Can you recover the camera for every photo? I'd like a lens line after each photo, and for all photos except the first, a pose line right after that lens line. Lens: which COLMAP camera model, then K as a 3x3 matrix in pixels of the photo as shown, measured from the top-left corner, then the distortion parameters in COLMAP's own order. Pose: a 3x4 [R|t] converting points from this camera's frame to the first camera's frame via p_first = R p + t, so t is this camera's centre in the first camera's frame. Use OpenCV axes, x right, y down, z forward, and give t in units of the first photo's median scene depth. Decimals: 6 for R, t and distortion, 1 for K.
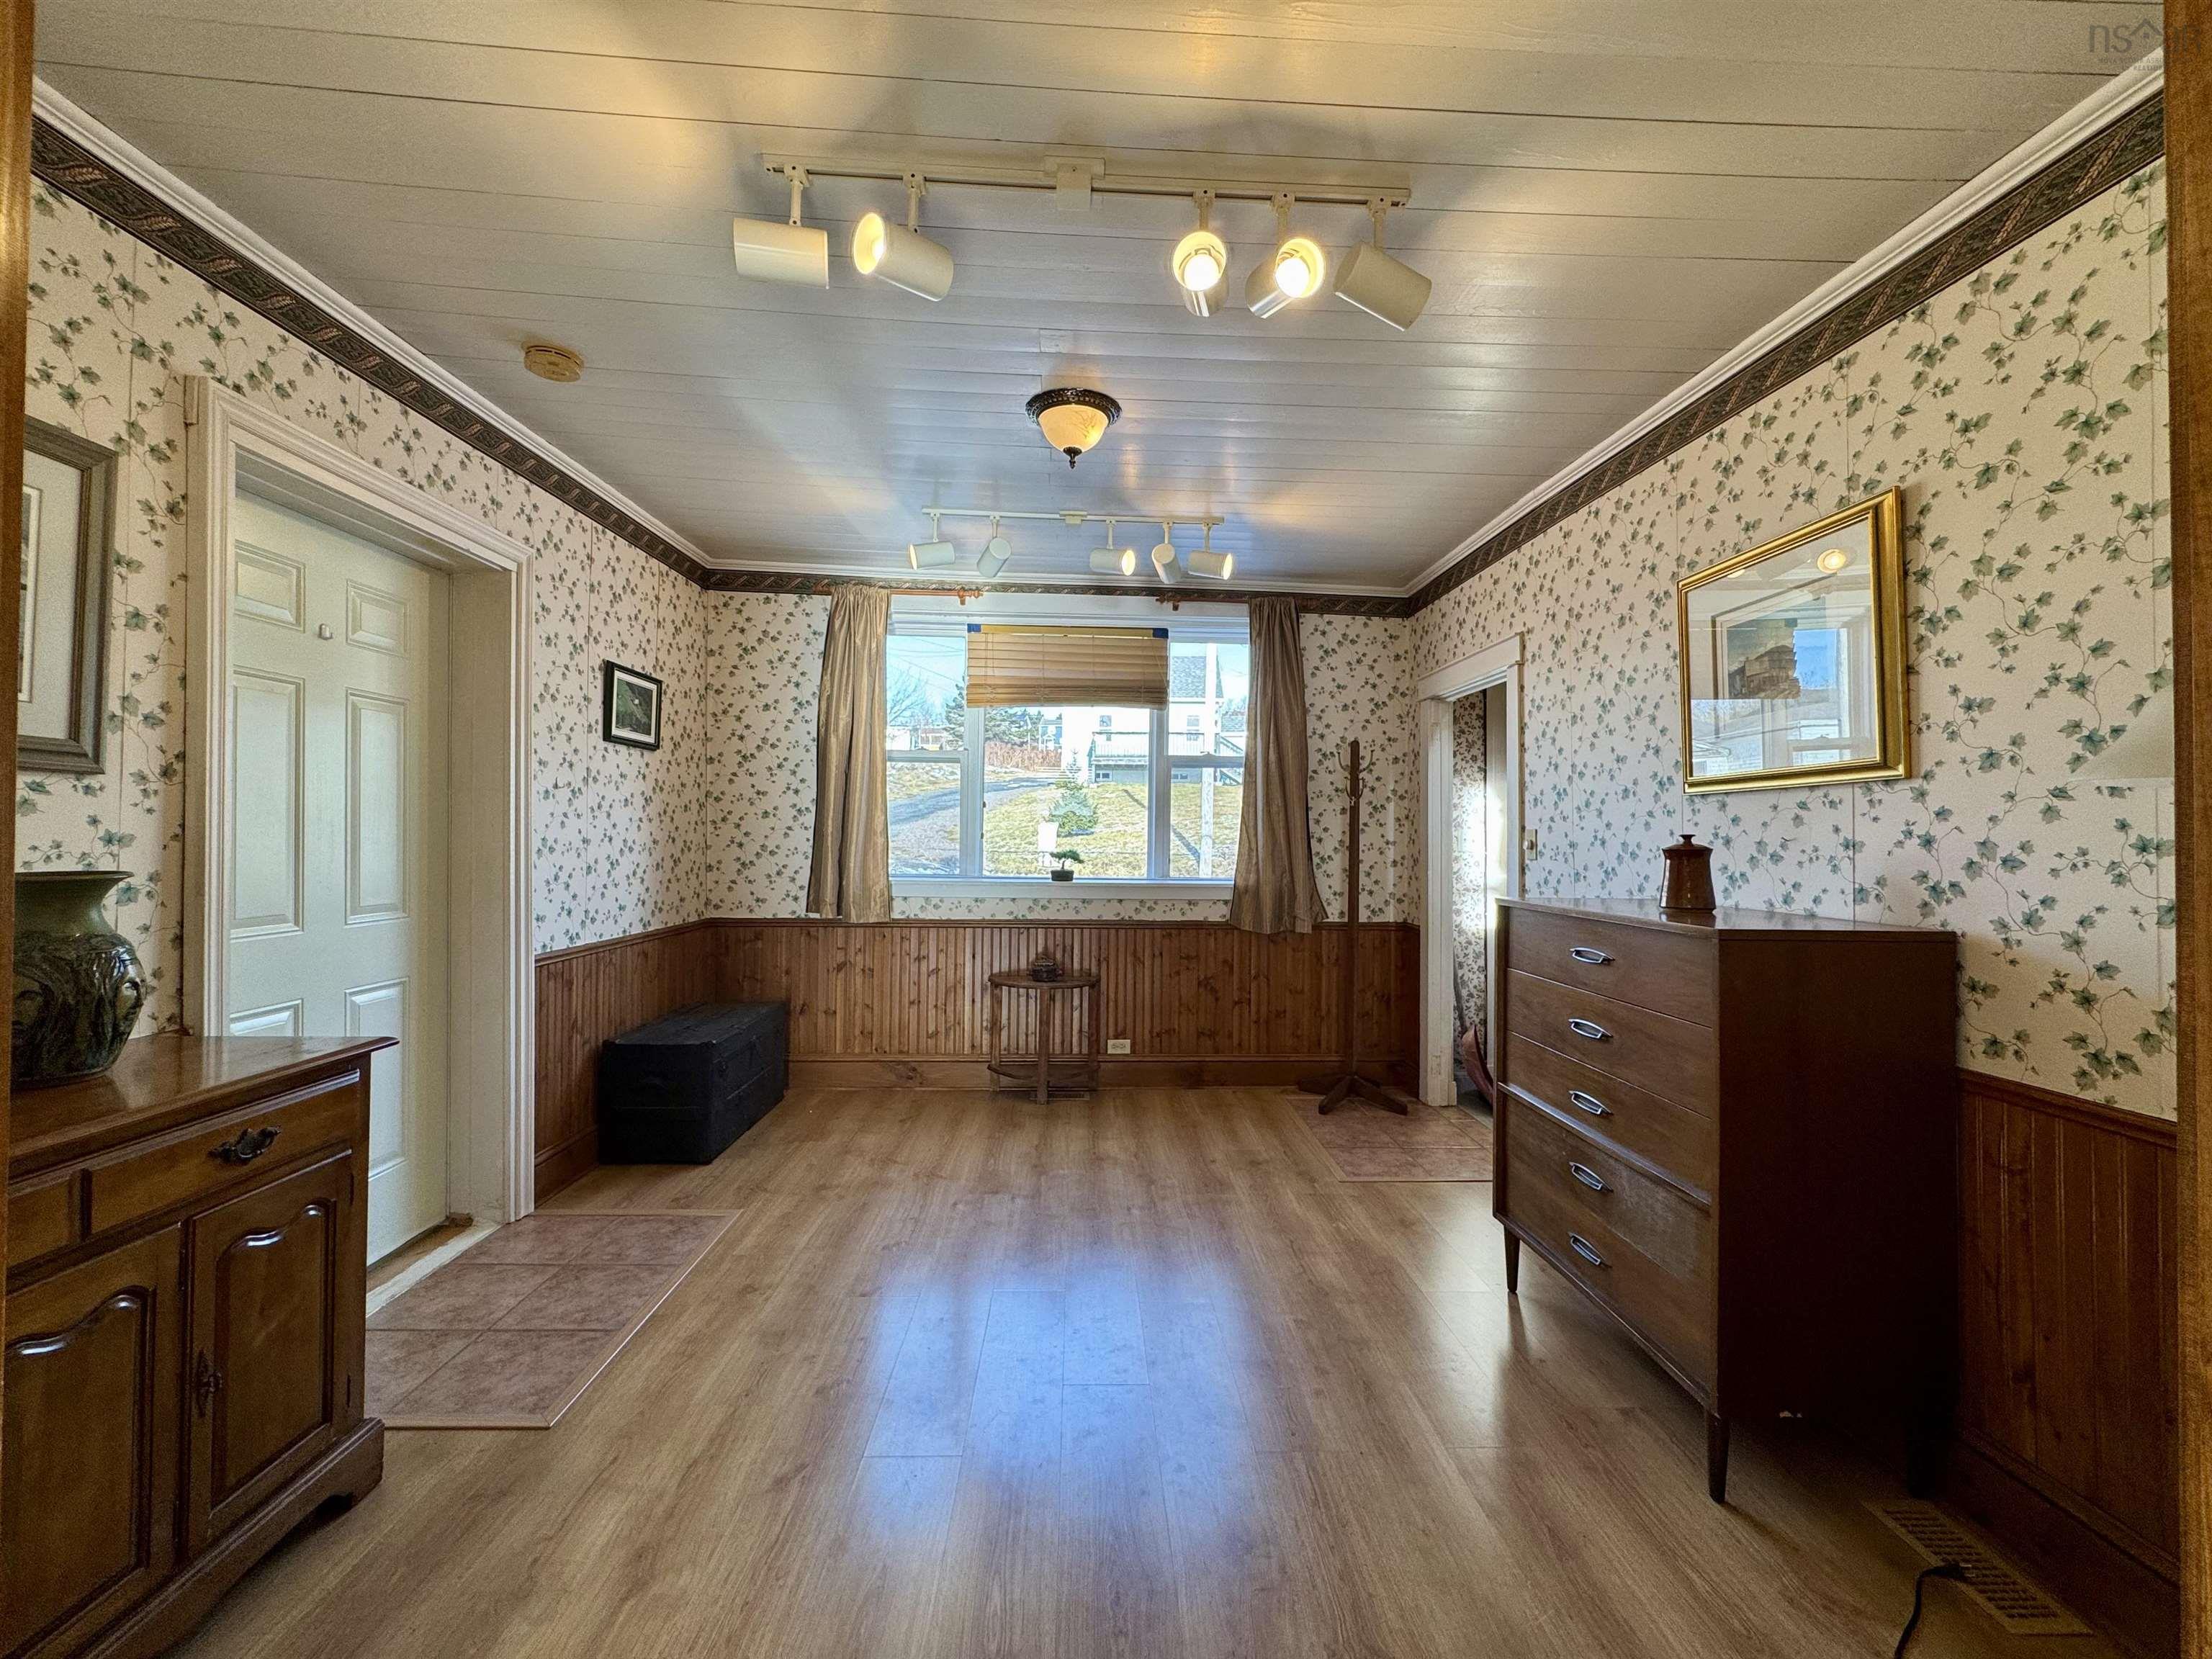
lens RADIAL K [[881.5, 0, 1107.8], [0, 881.5, 827.6], [0, 0, 1]] dist [-0.000649, -0.000570]
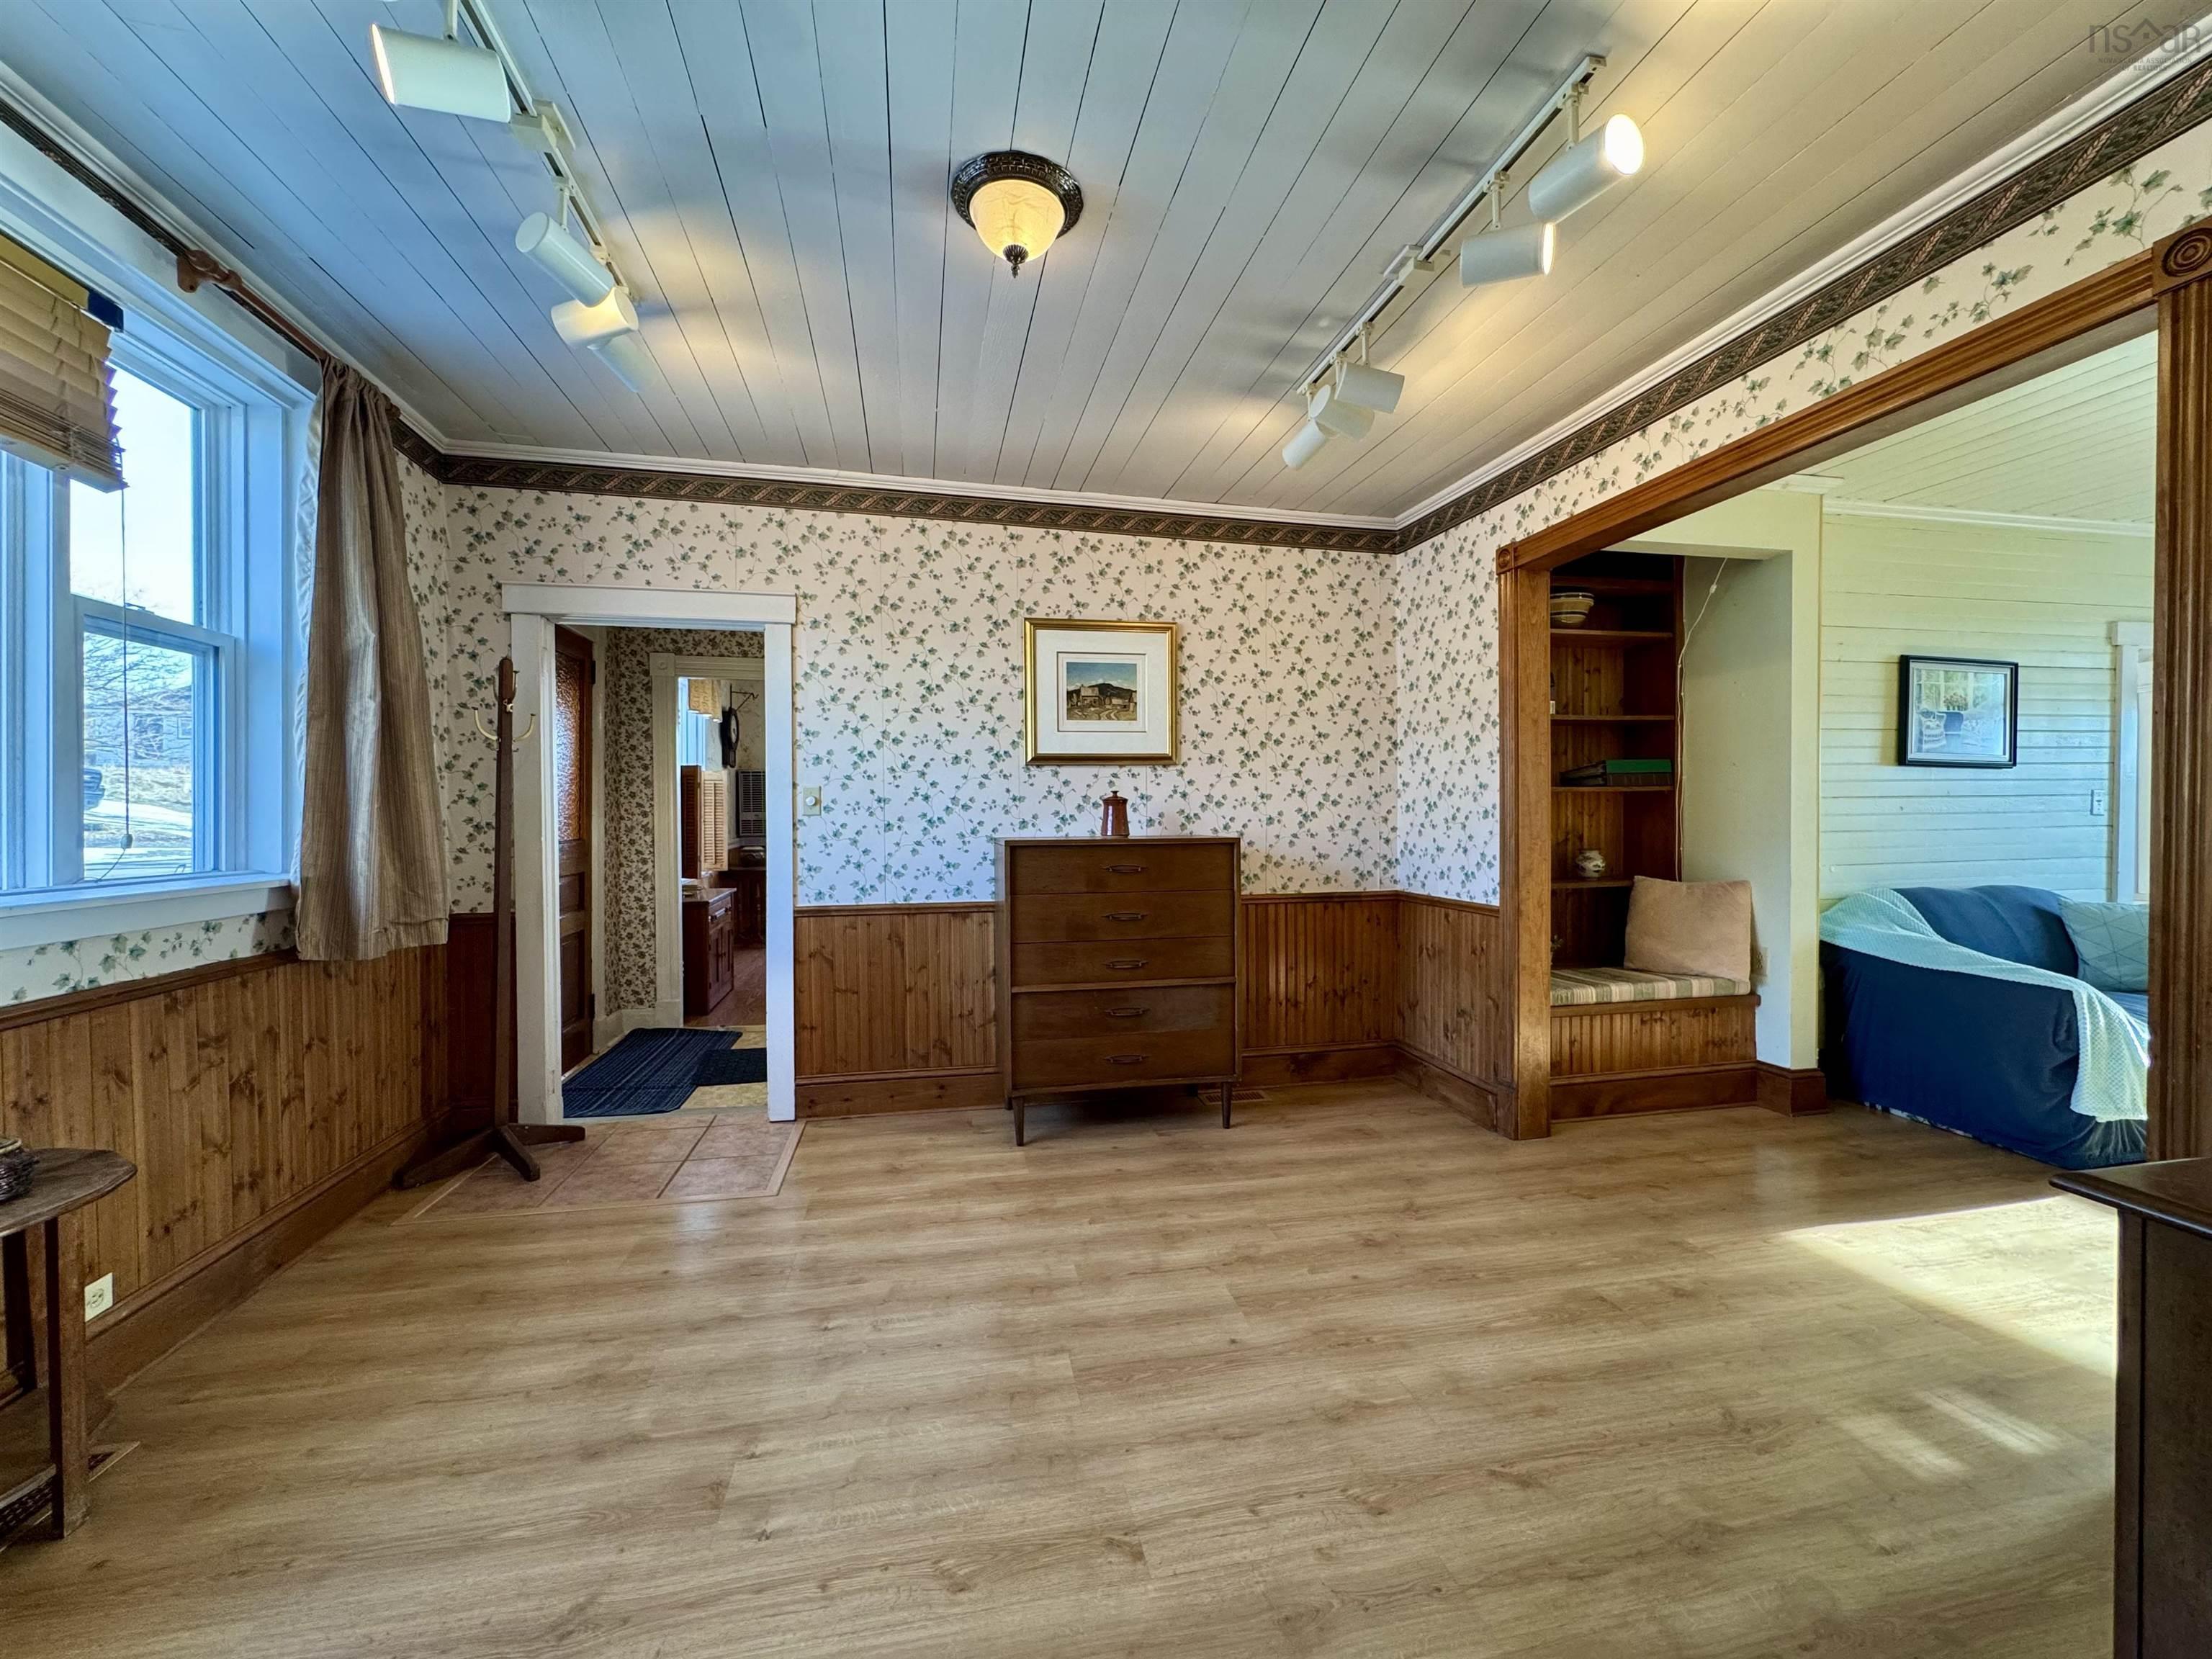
lens RADIAL K [[881.5, 0, 1106.1], [0, 881.5, 825.7], [0, 0, 1]] dist [-0.000649, -0.000570]
pose [[-0.160609, -0.022581, 0.986760, -0.470865], [-0.006093, 0.999742, 0.021887, 0.018304], [-0.986999, -0.002497, -0.160706, 0.625415]]
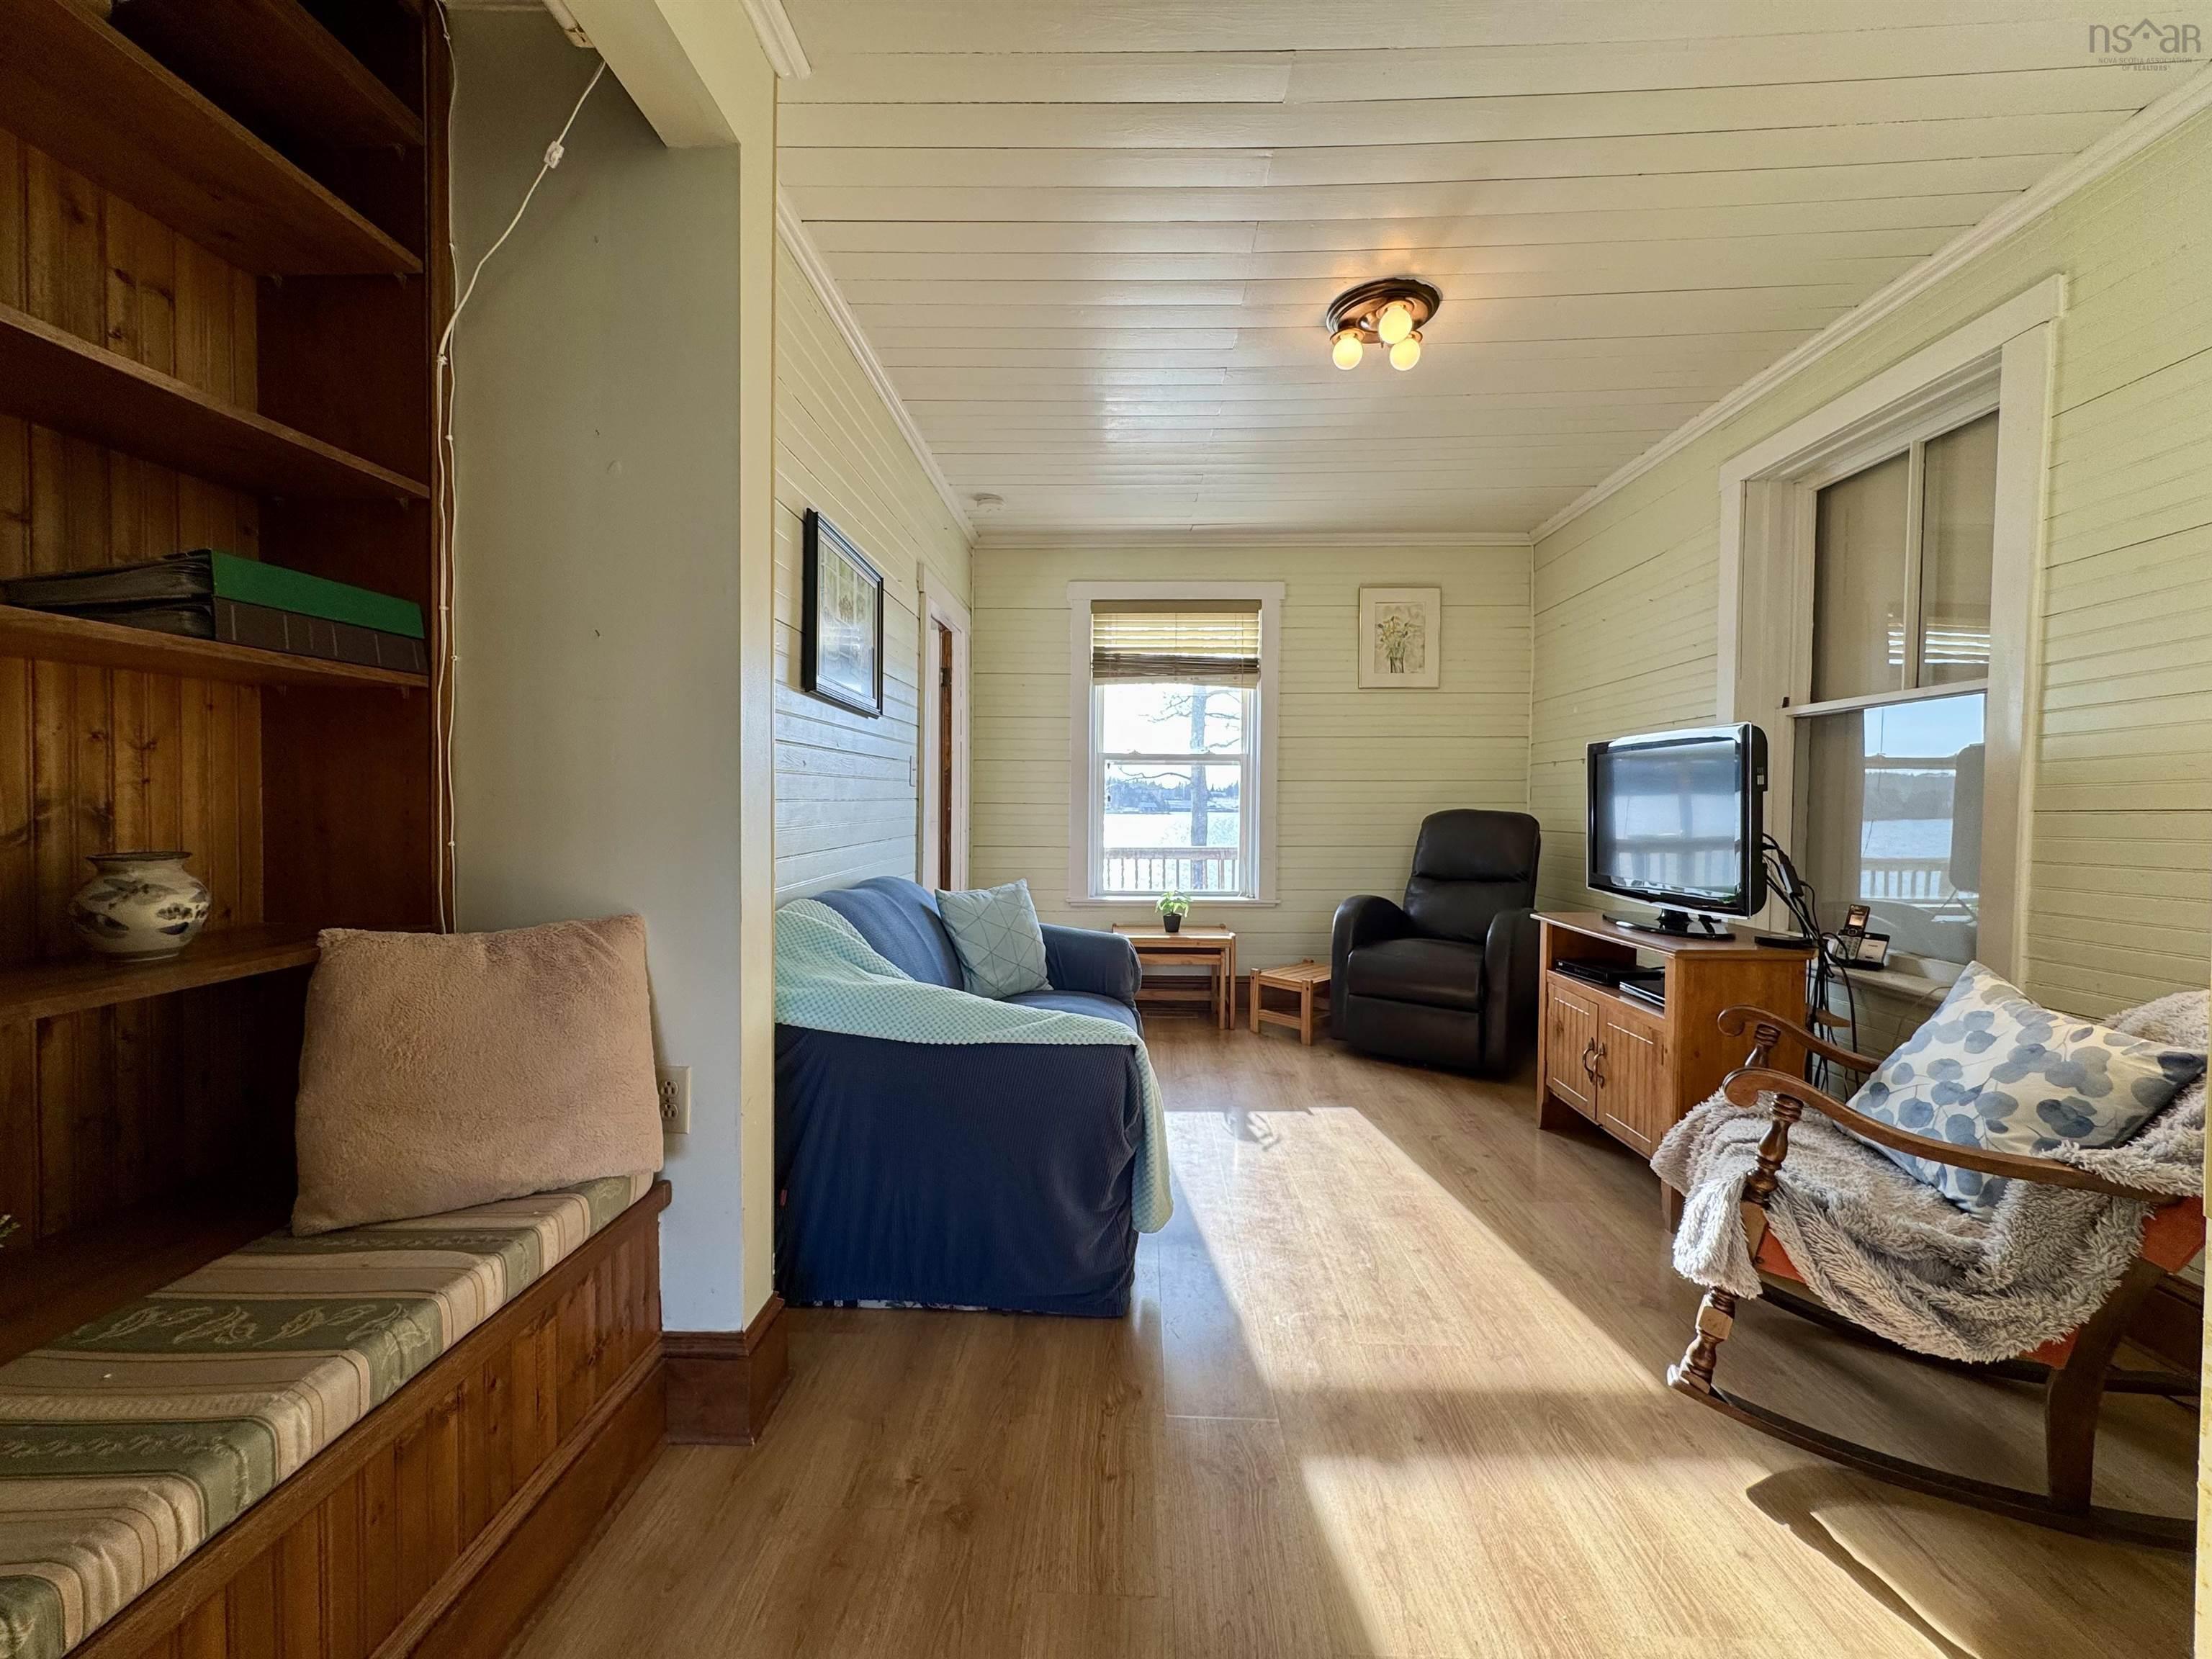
lens RADIAL K [[881.5, 0, 1107.6], [0, 881.5, 822.8], [0, 0, 1]] dist [-0.000649, -0.000570]
pose [[-0.997409, -0.018998, 0.069382, 0.046965], [-0.018208, 0.999762, 0.012000, 0.041289], [-0.069593, 0.010705, -0.997518, 0.223588]]
